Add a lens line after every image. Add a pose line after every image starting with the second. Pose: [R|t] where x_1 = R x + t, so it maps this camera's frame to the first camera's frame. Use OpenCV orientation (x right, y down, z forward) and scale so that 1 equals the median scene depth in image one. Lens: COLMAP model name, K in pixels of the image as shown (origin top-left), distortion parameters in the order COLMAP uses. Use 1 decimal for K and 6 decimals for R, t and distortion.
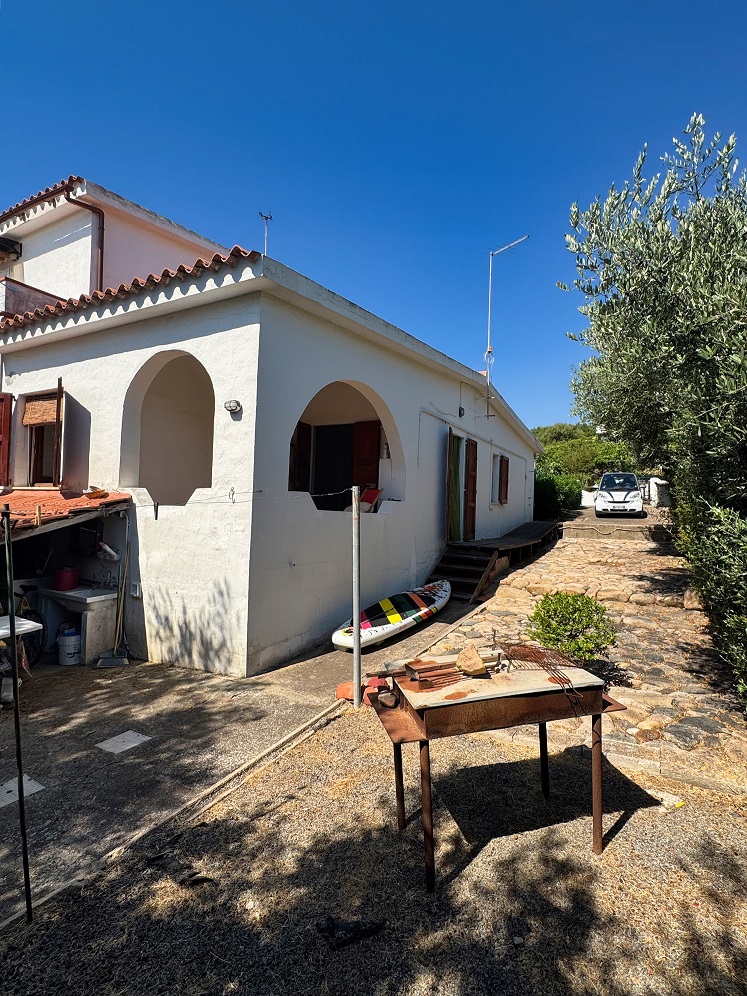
lens RADIAL K [[510.8, 0, 373.5], [0, 510.8, 498.0], [0, 0, 1]] dist [-0.030890, -0.000164]
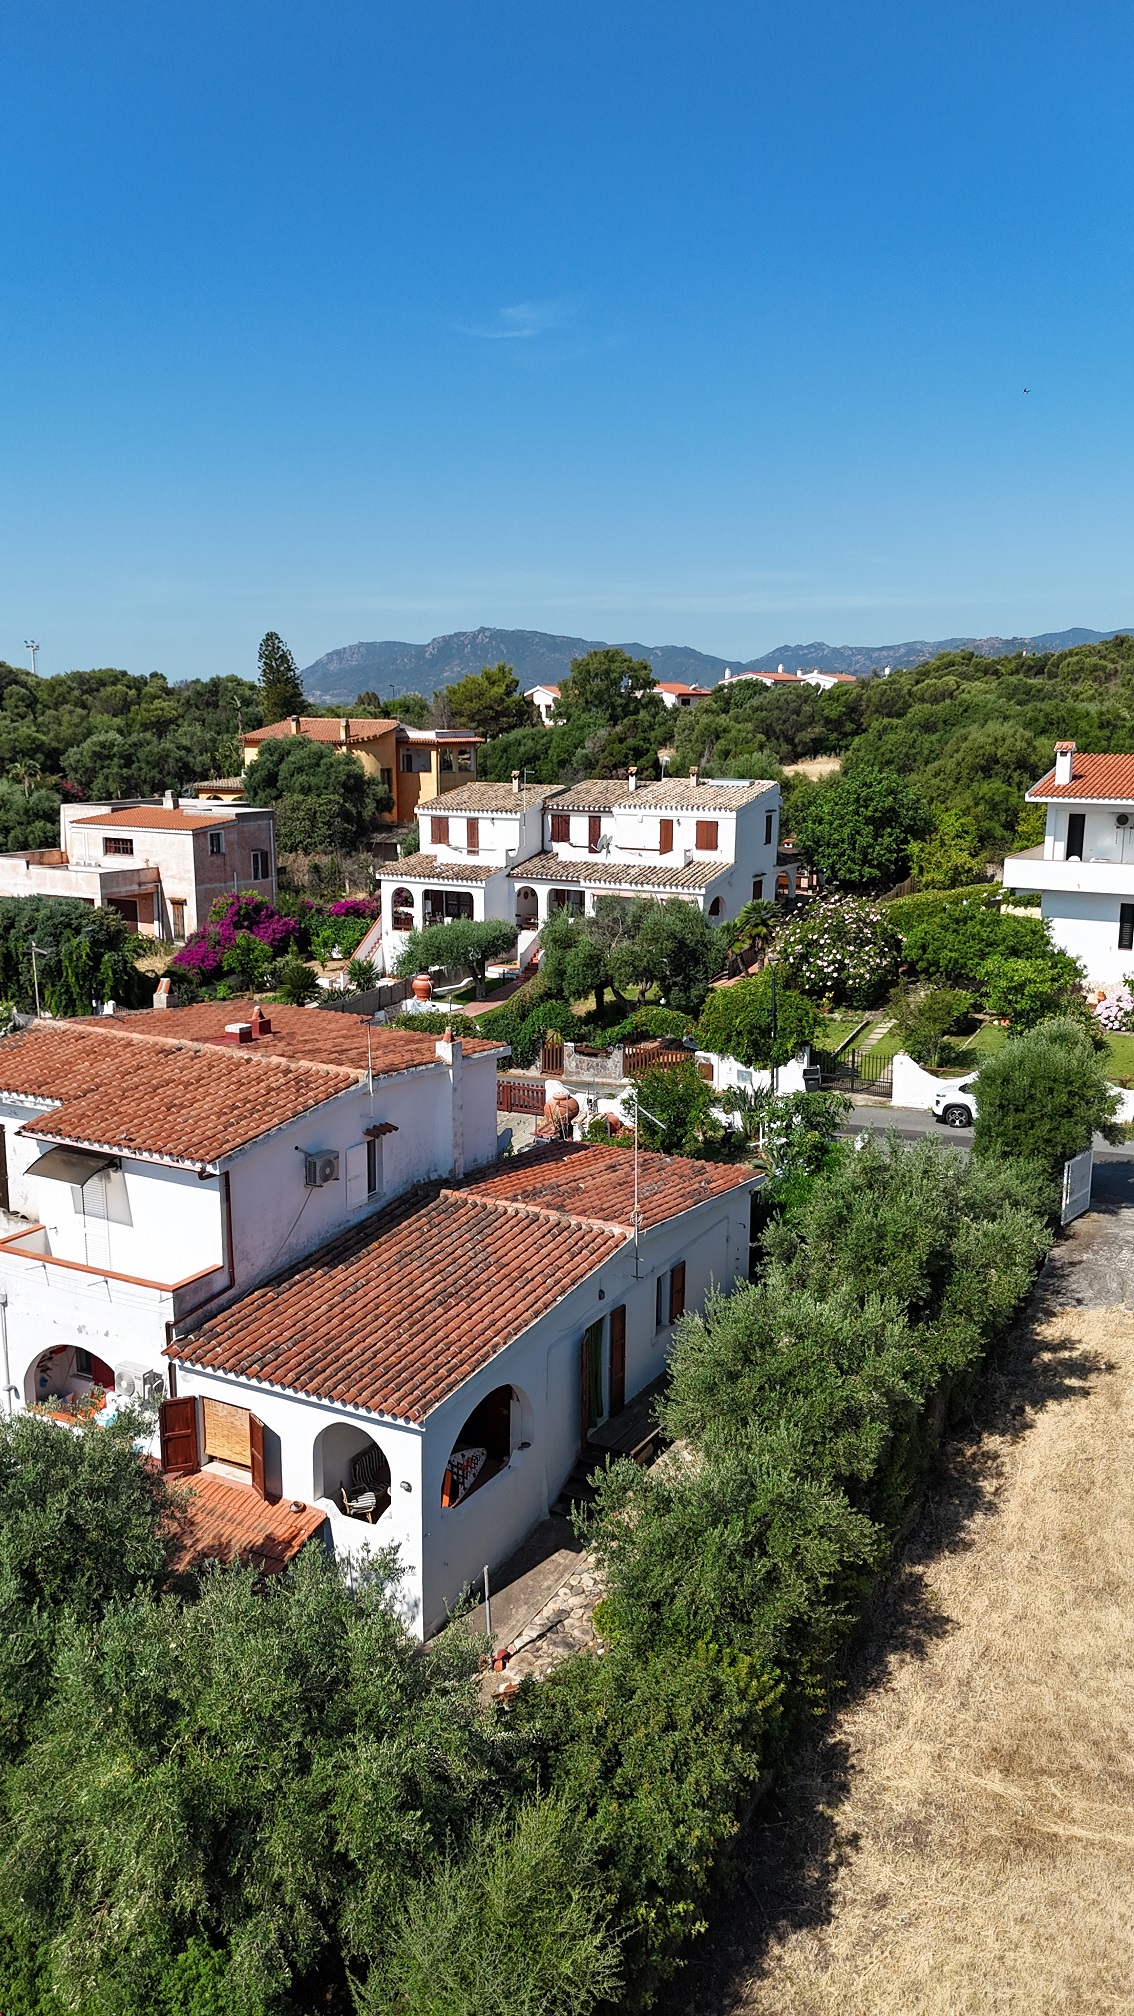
lens RADIAL K [[1520.4, 0, 567.0], [0, 1520.4, 1008.0], [0, 0, 1]] dist [0.147063, -0.323806]
pose [[0.999684, -0.023870, -0.007822, 0.177871], [0.025062, 0.968765, 0.246711, -1.713744], [0.001689, -0.246829, 0.969058, -1.990166]]
